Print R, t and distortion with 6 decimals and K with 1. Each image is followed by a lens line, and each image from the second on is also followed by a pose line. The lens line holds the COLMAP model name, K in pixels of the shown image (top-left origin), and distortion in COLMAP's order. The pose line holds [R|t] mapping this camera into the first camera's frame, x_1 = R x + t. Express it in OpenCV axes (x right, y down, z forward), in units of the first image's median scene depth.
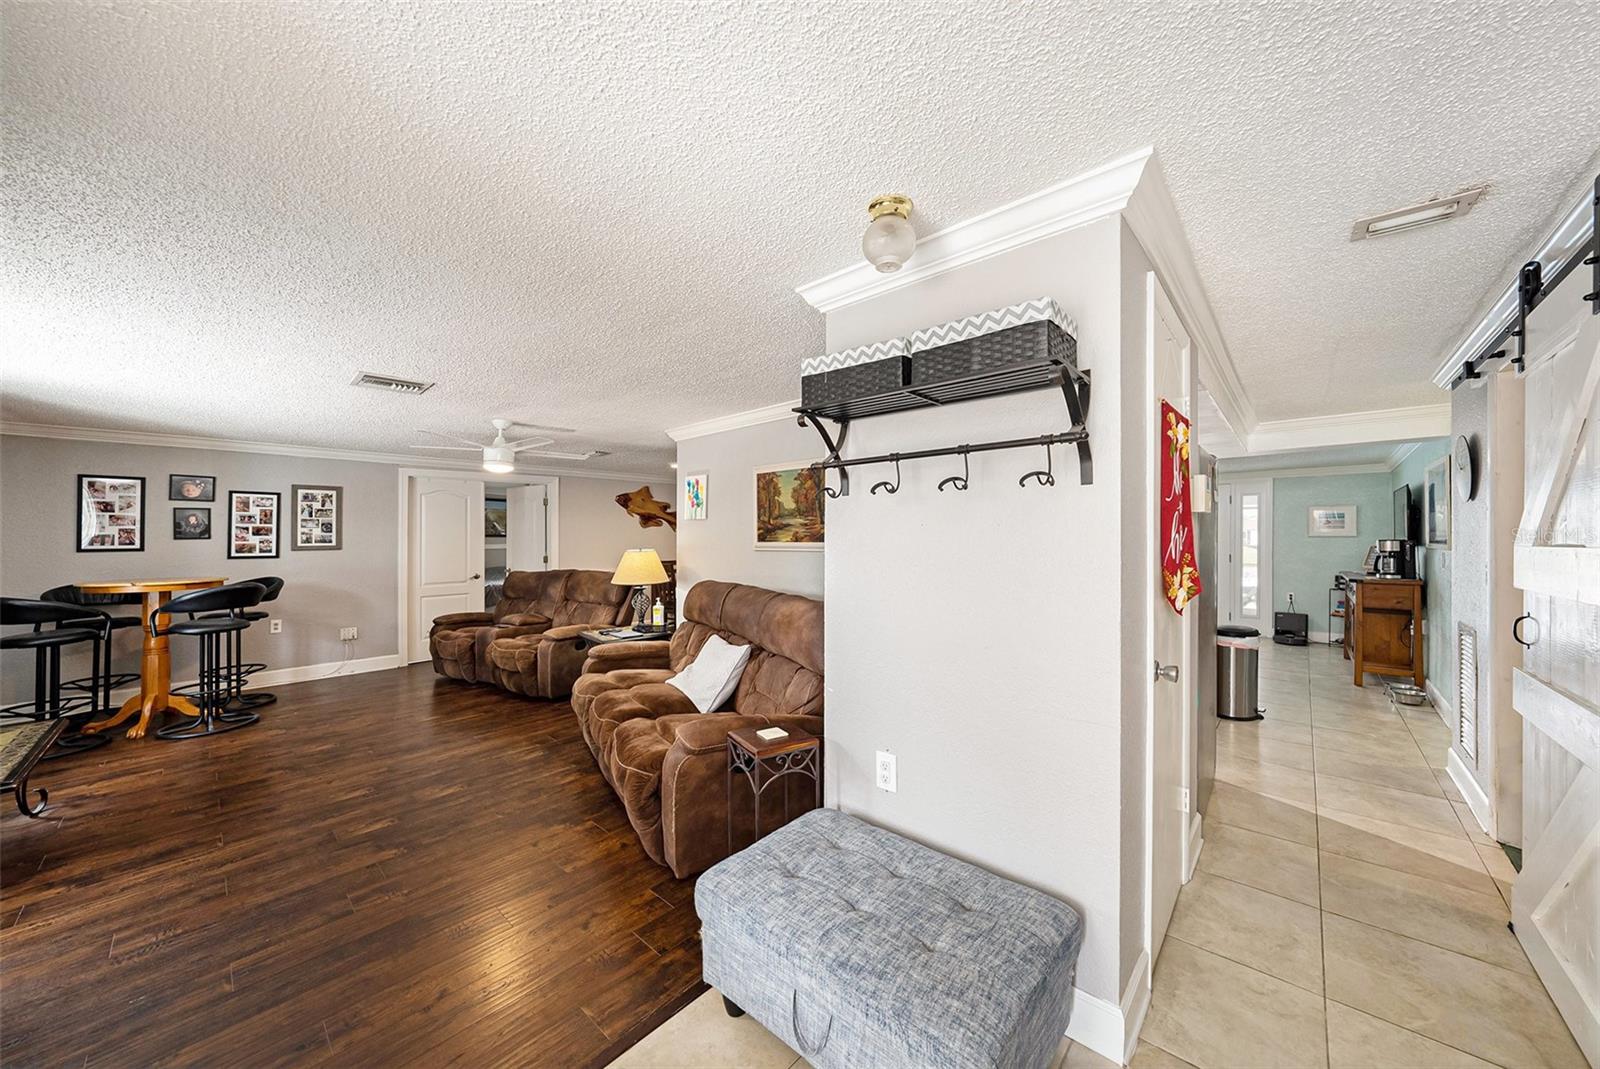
lens RADIAL K [[552.0, 0, 800.0], [0, 552.0, 534.5], [0, 0, 1]] dist [-0.037455, 0.005939]
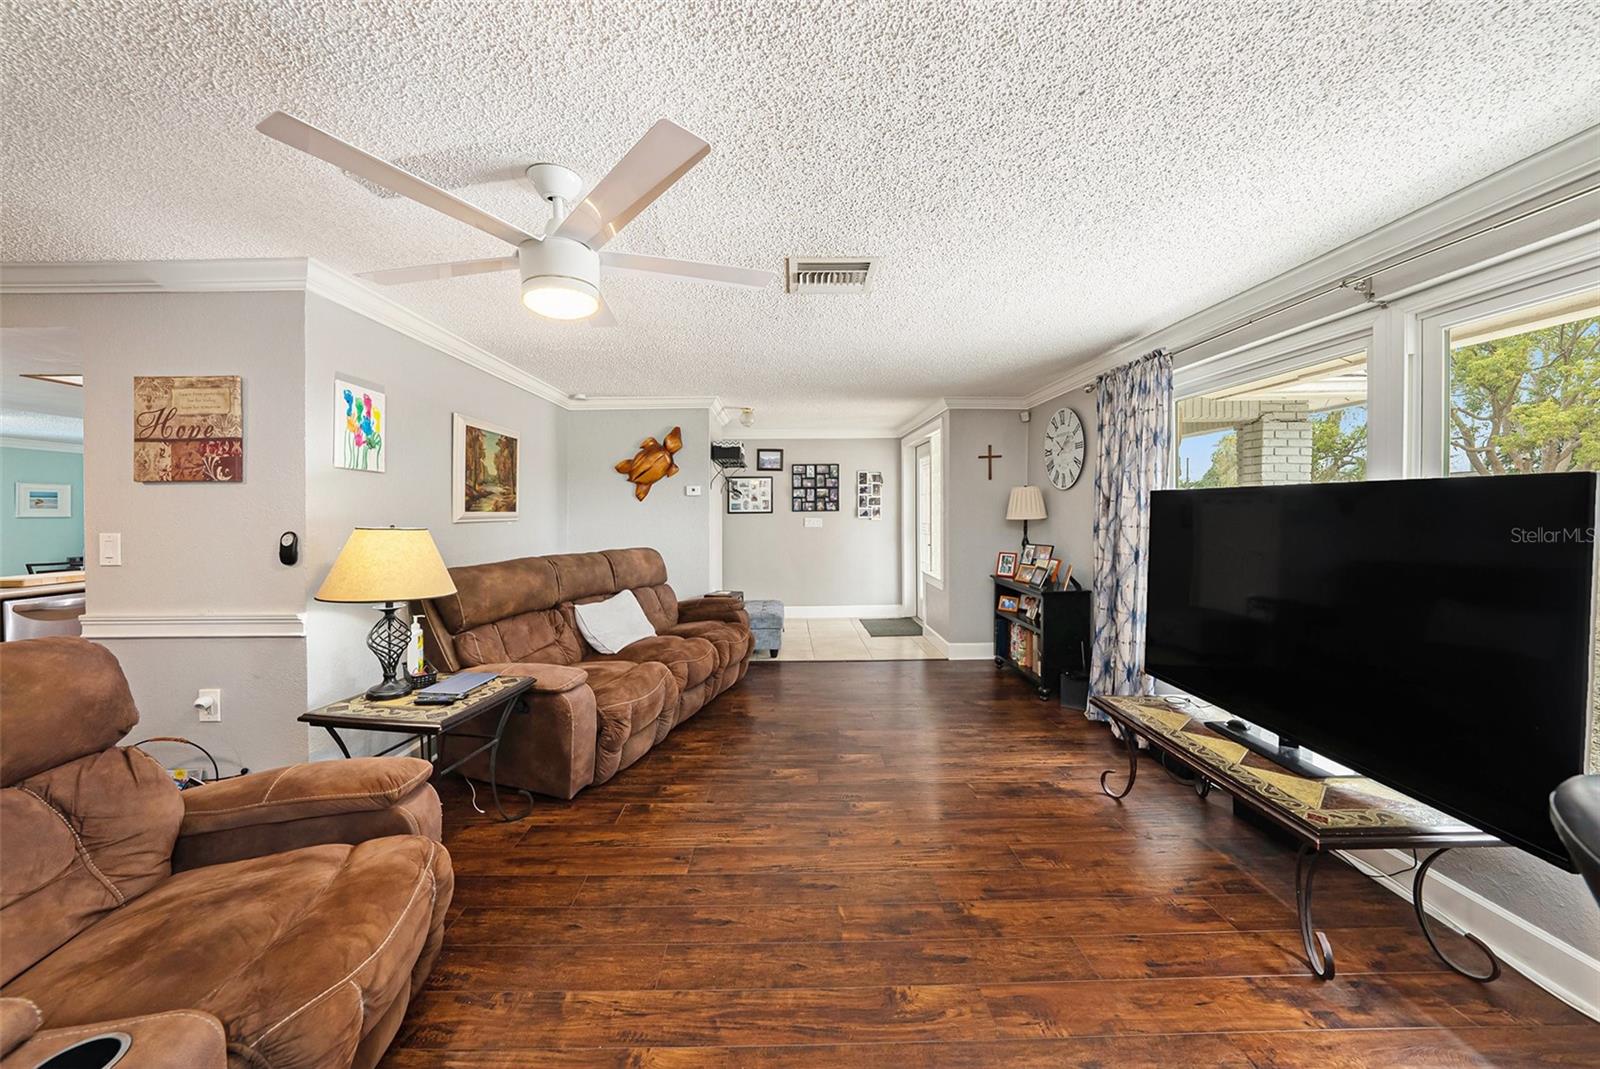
lens RADIAL K [[562.7, 0, 804.4], [0, 562.7, 525.7], [0, 0, 1]] dist [-0.031296, 0.006674]
pose [[-0.692205, -0.007650, 0.721661, -0.946842], [0.004295, 0.999882, 0.014719, 0.023877], [-0.721689, 0.013288, -0.692090, 1.139482]]
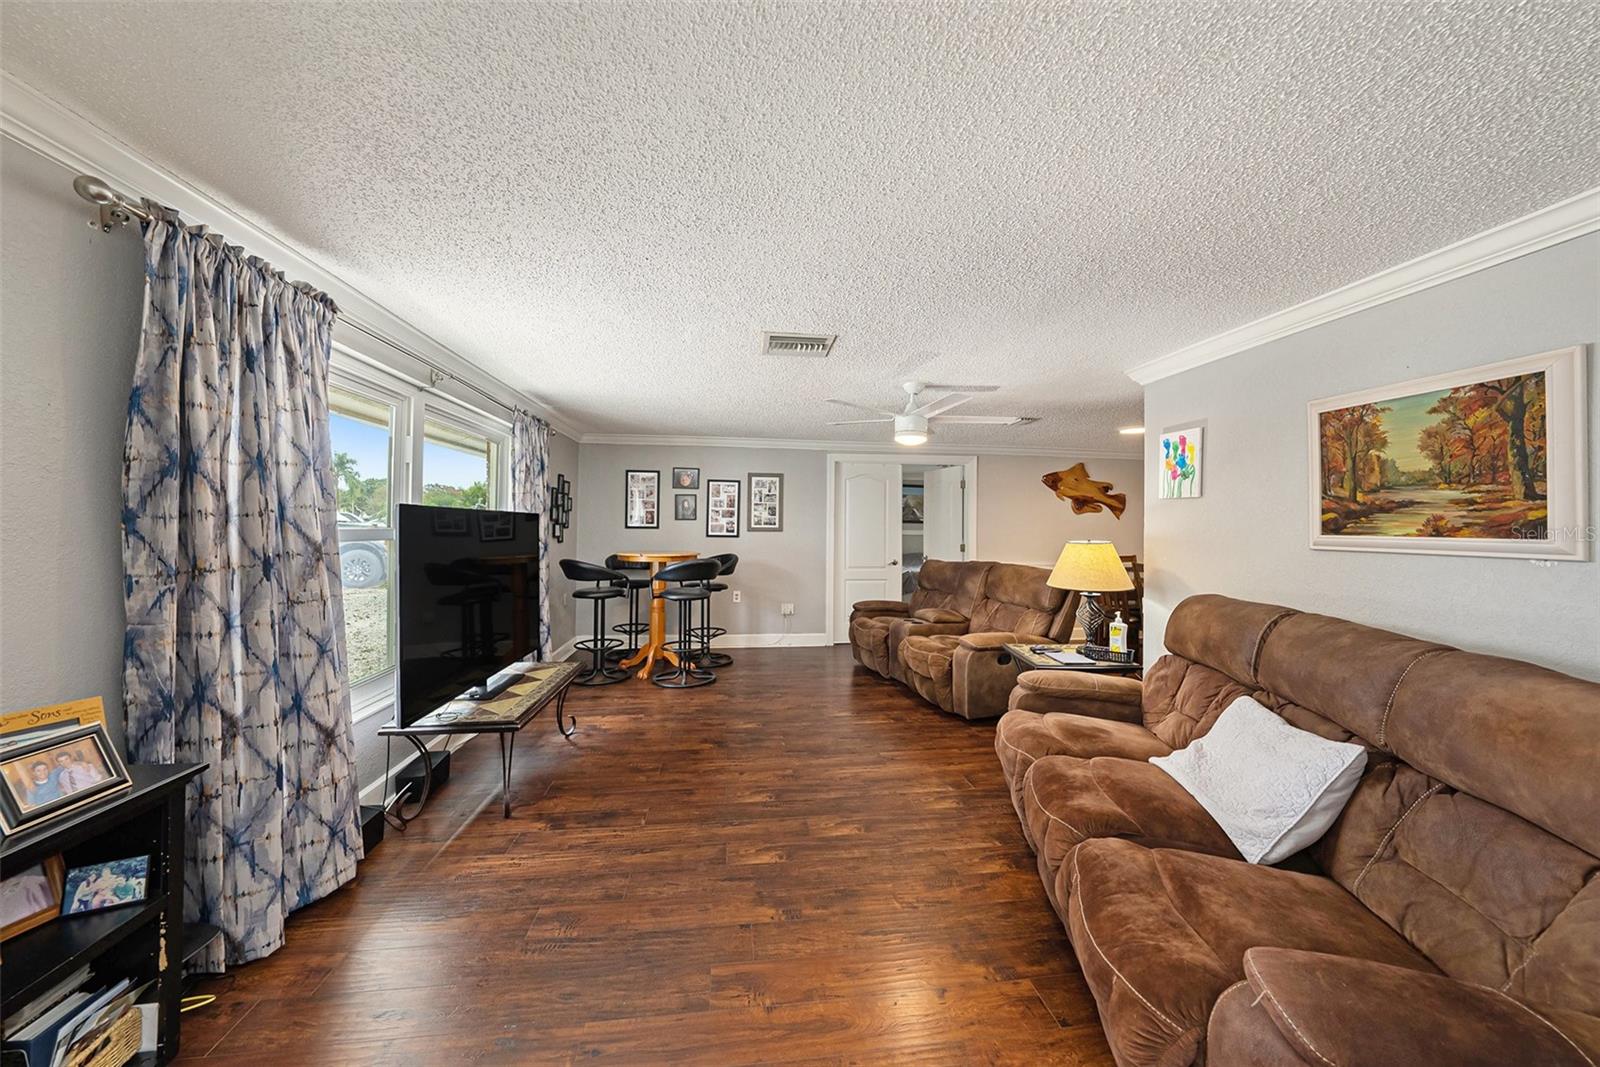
lens RADIAL K [[567.3, 0, 789.8], [0, 567.3, 497.3], [0, 0, 1]] dist [-0.030572, 0.011787]
pose [[0.744680, -0.015776, -0.667235, -0.096269], [-0.014979, 0.999074, -0.040340, 0.006584], [0.667254, 0.040034, 0.743754, 0.203094]]
